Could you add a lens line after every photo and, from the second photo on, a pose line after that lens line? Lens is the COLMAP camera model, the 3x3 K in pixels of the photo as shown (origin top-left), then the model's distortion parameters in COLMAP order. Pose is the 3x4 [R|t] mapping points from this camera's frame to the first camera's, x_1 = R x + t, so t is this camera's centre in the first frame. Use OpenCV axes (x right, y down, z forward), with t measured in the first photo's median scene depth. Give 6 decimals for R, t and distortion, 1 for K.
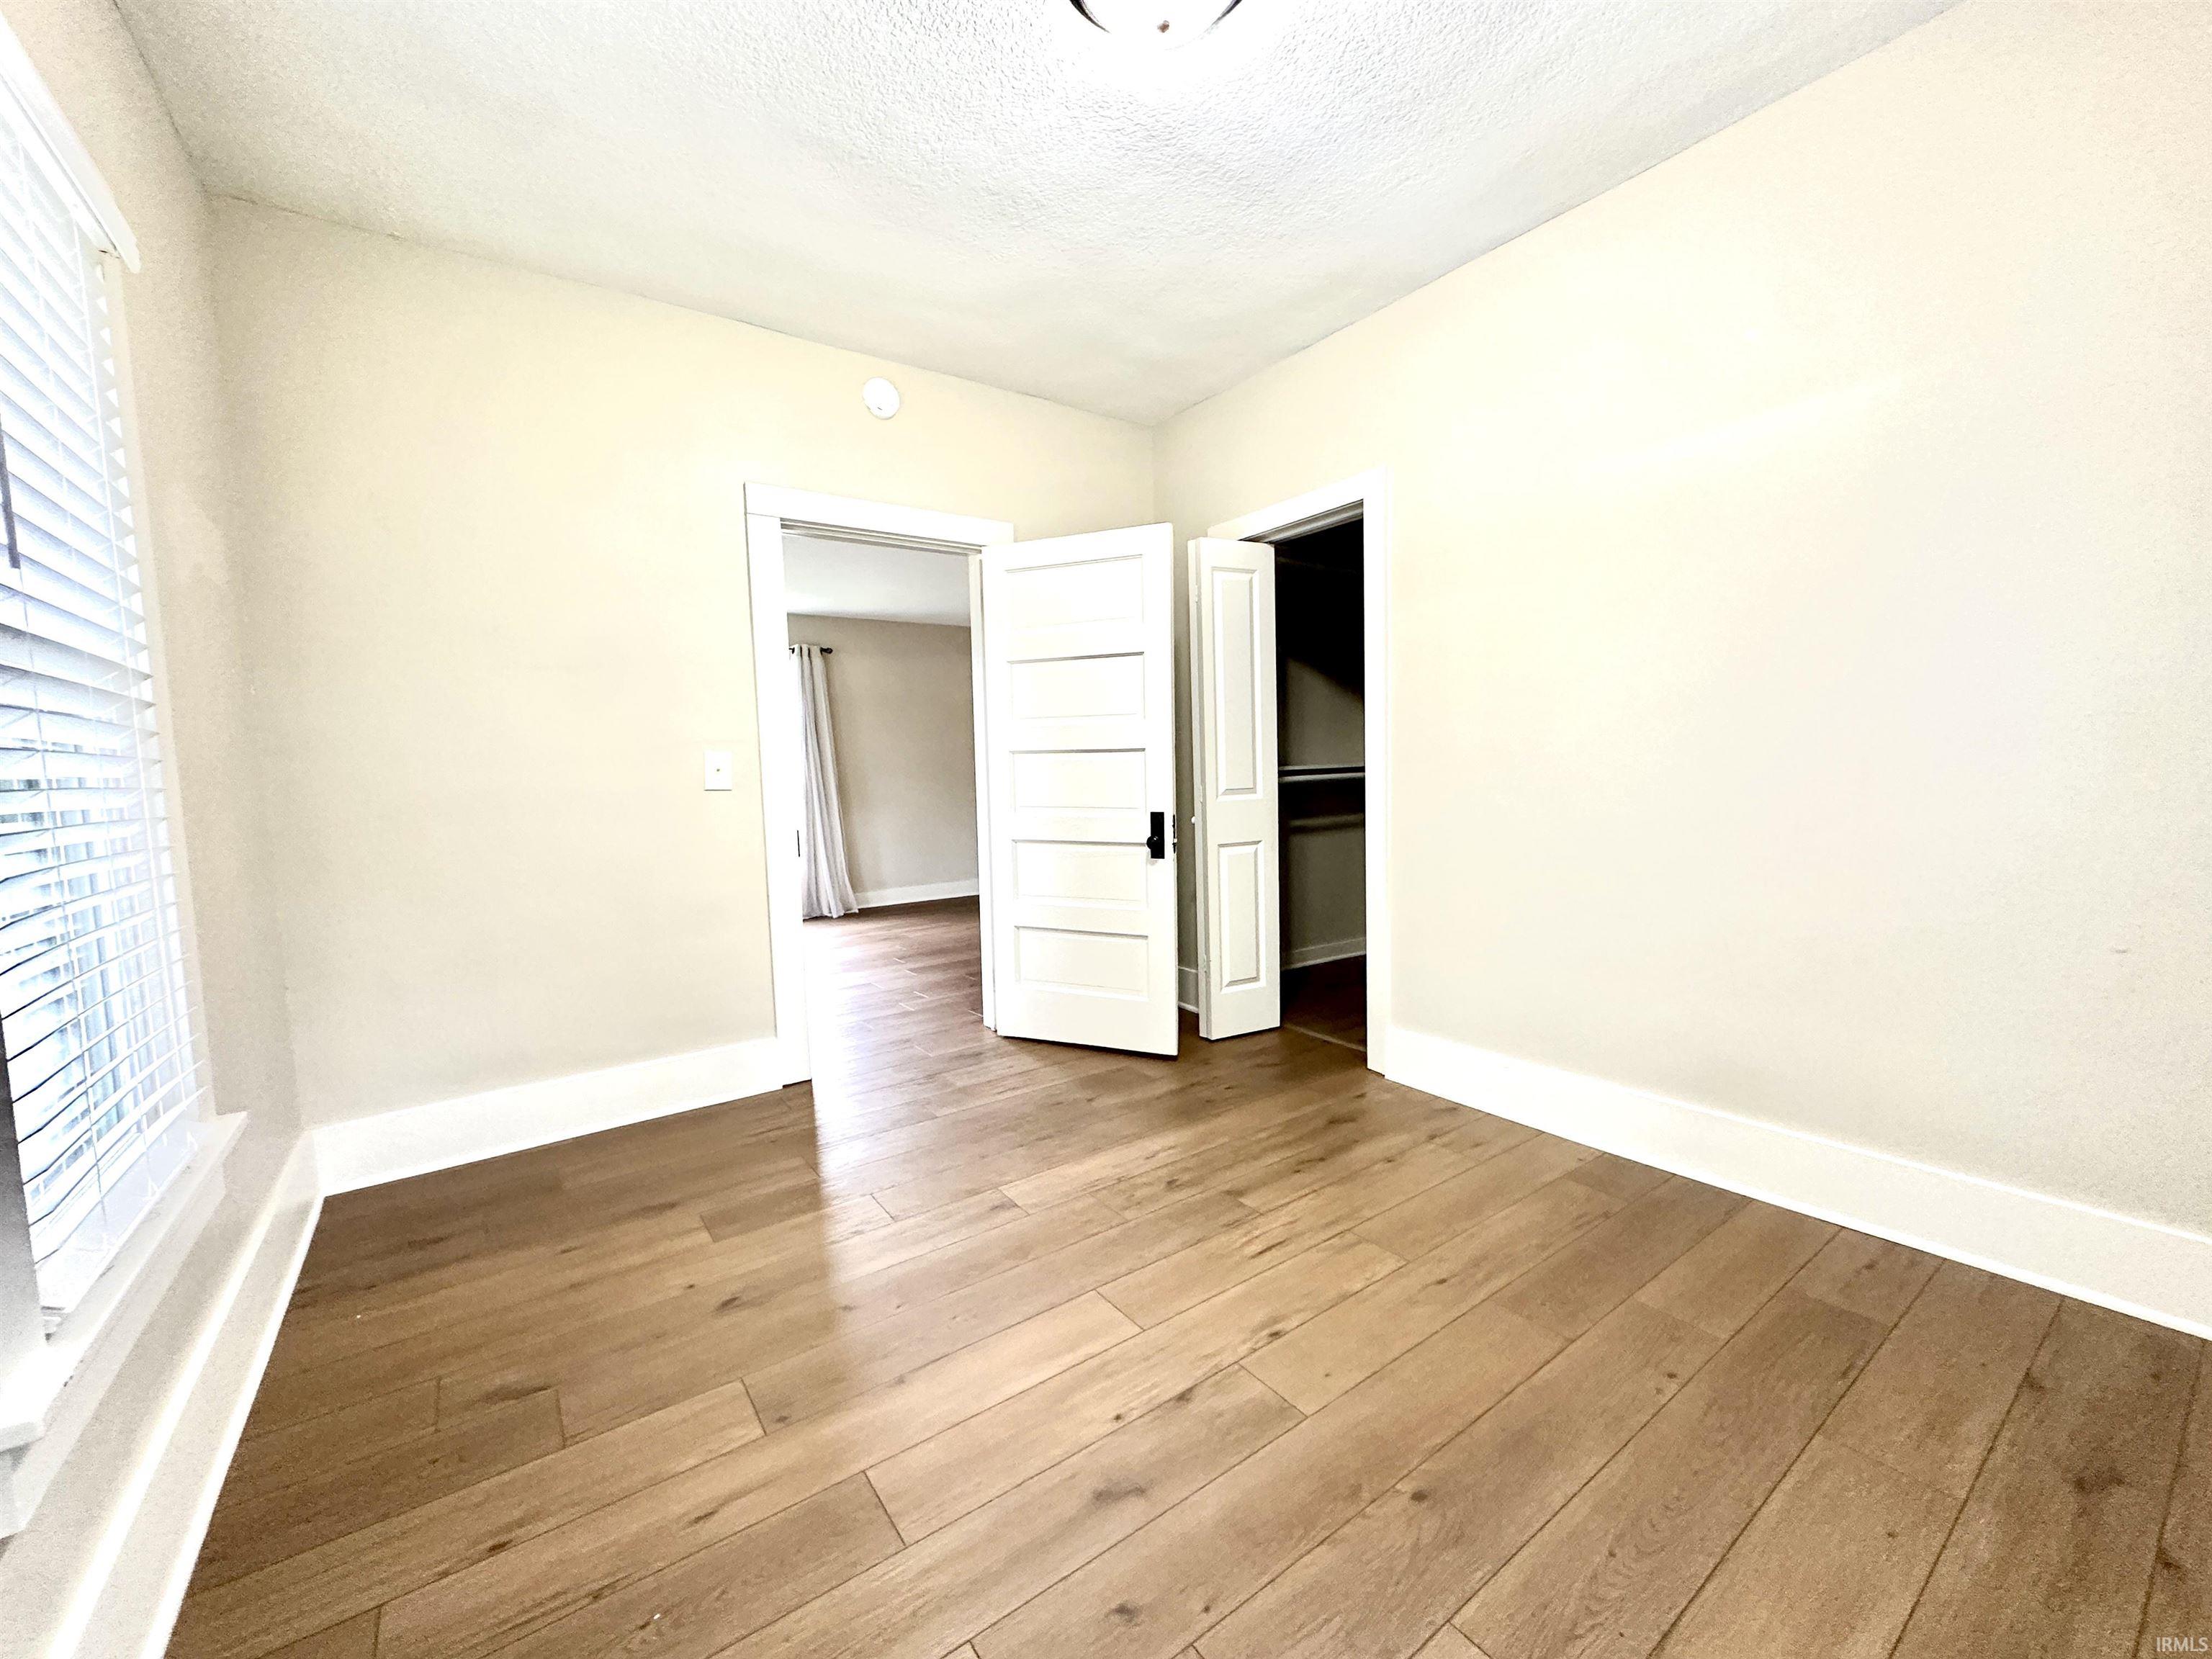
lens RADIAL K [[880.9, 0, 1103.9], [0, 880.9, 832.1], [0, 0, 1]] dist [-0.005072, 0.001365]
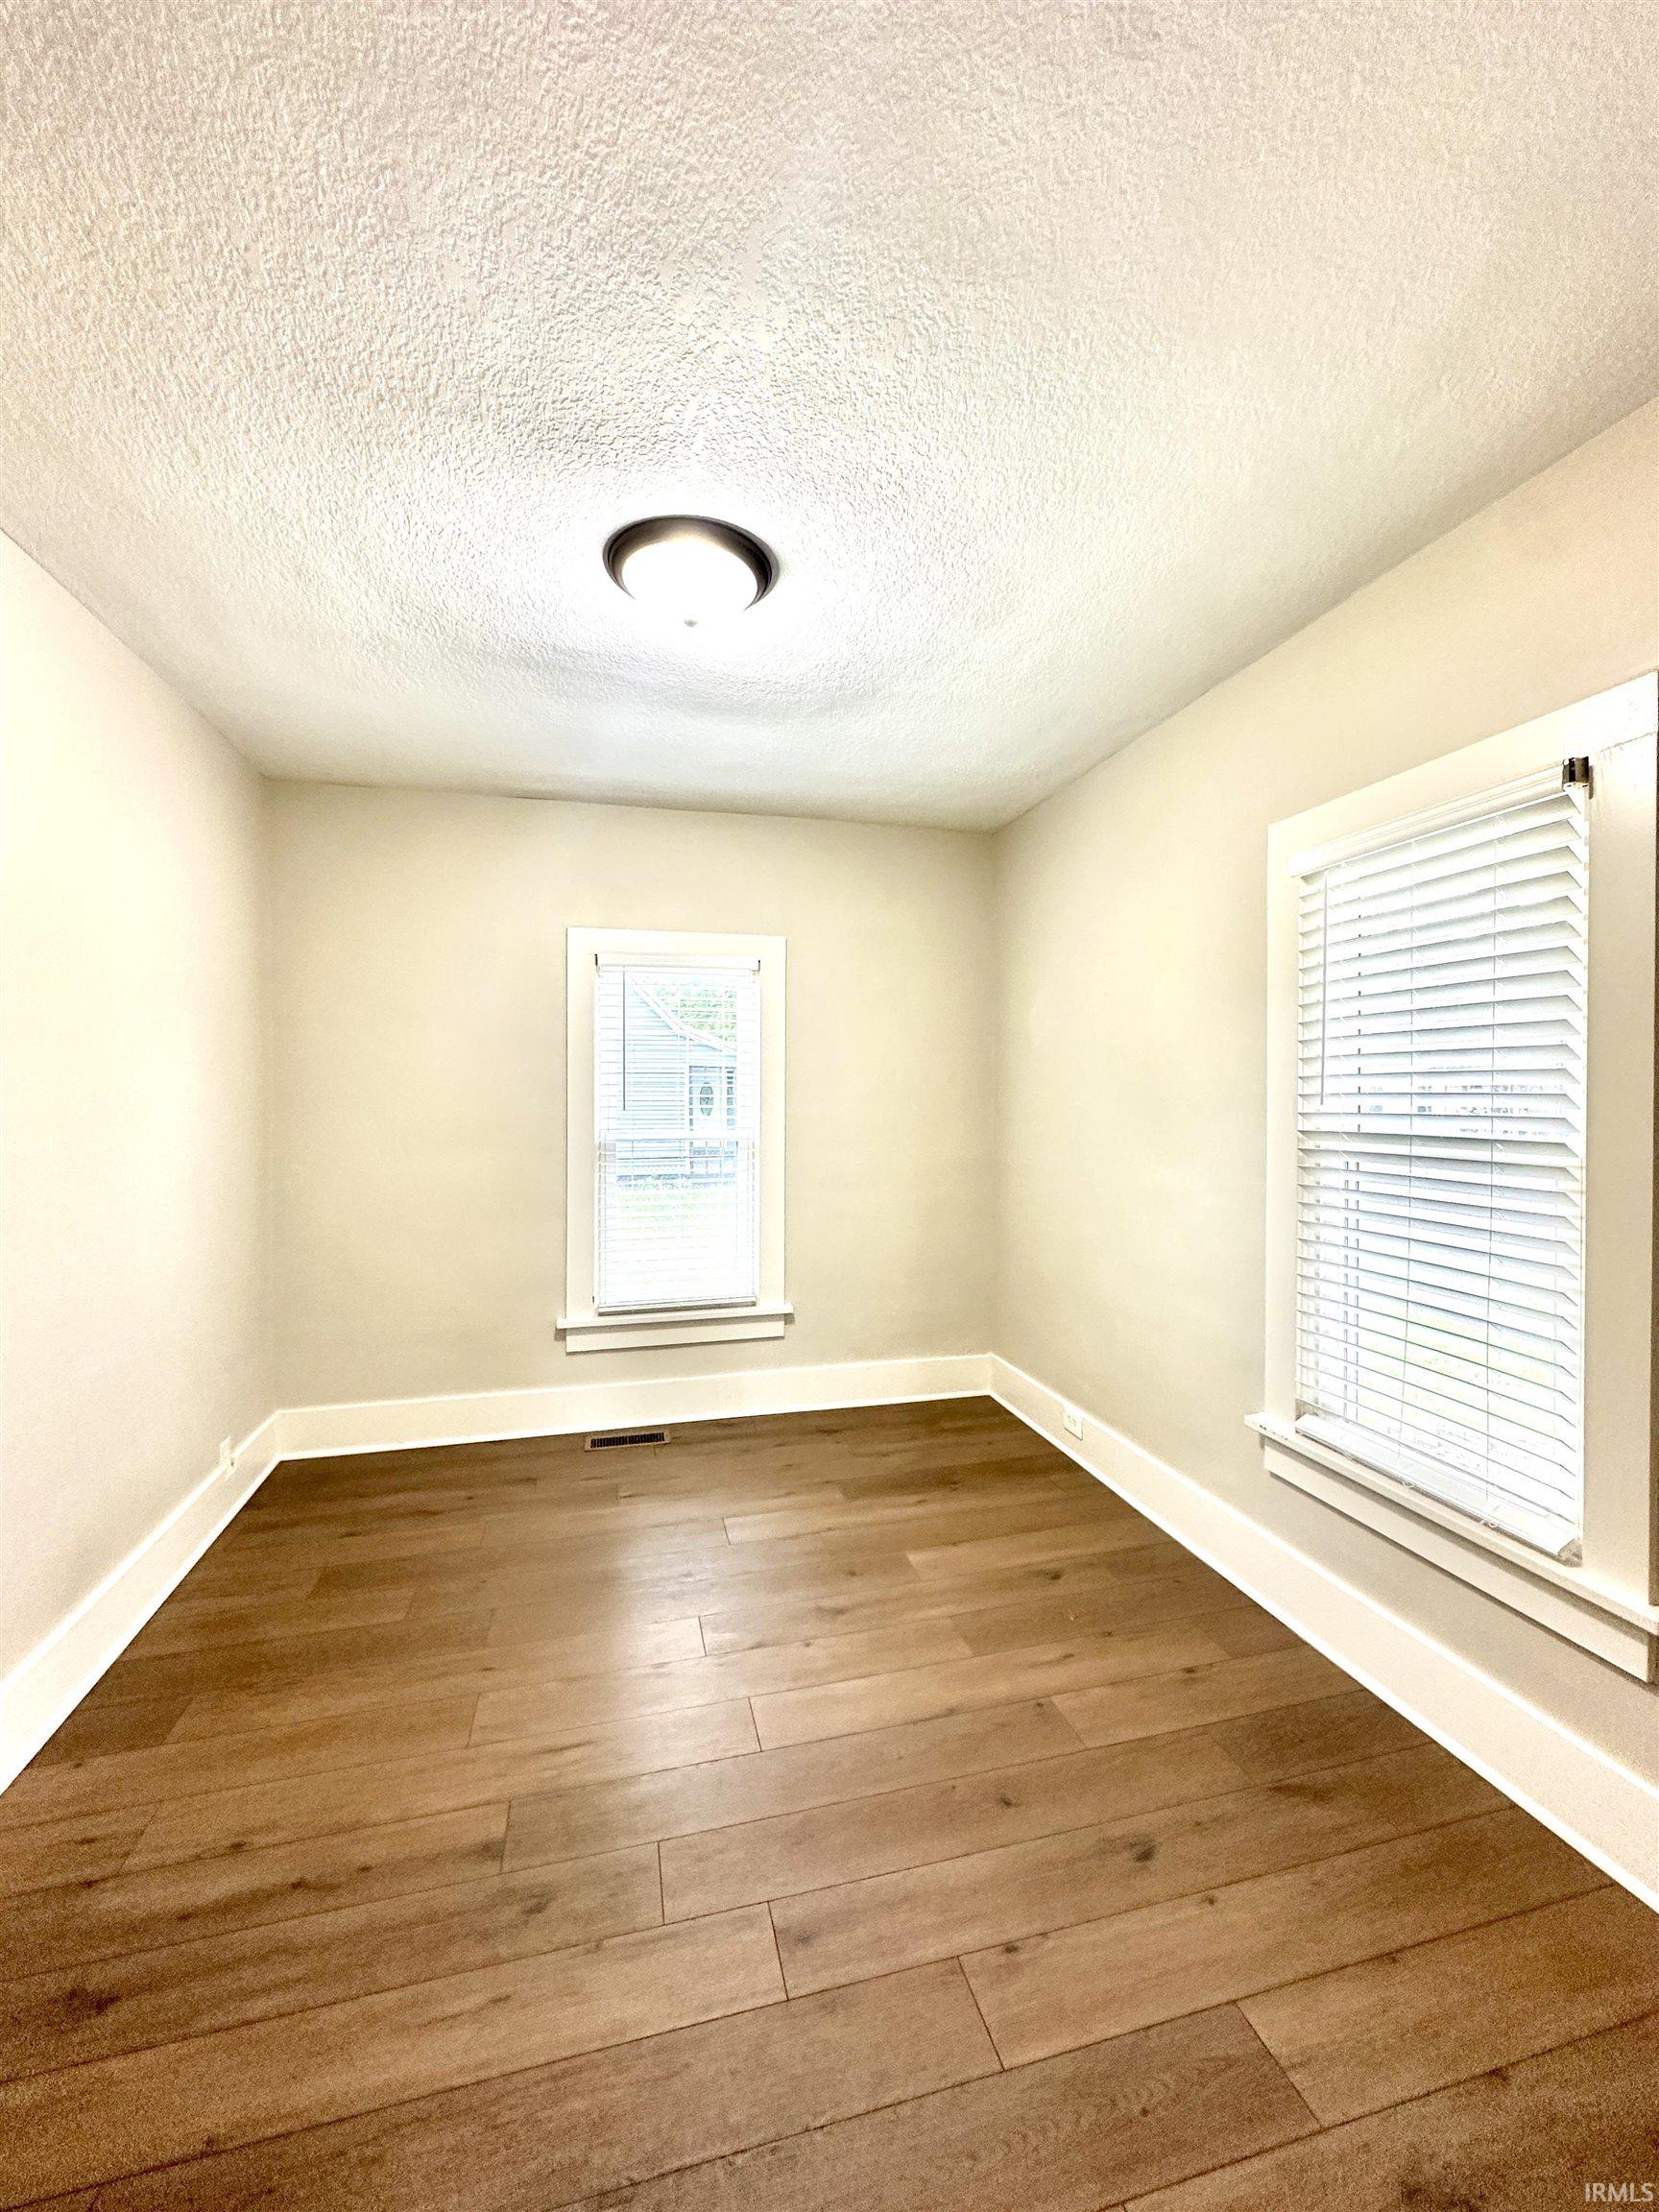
lens RADIAL K [[880.9, 0, 828.2], [0, 880.9, 1099.3], [0, 0, 1]] dist [-0.005072, 0.001365]
pose [[-0.933243, 0.030536, 0.357945, -0.378197], [0.057722, 0.996181, 0.065512, -0.228831], [-0.354578, 0.081800, -0.931442, 1.500242]]
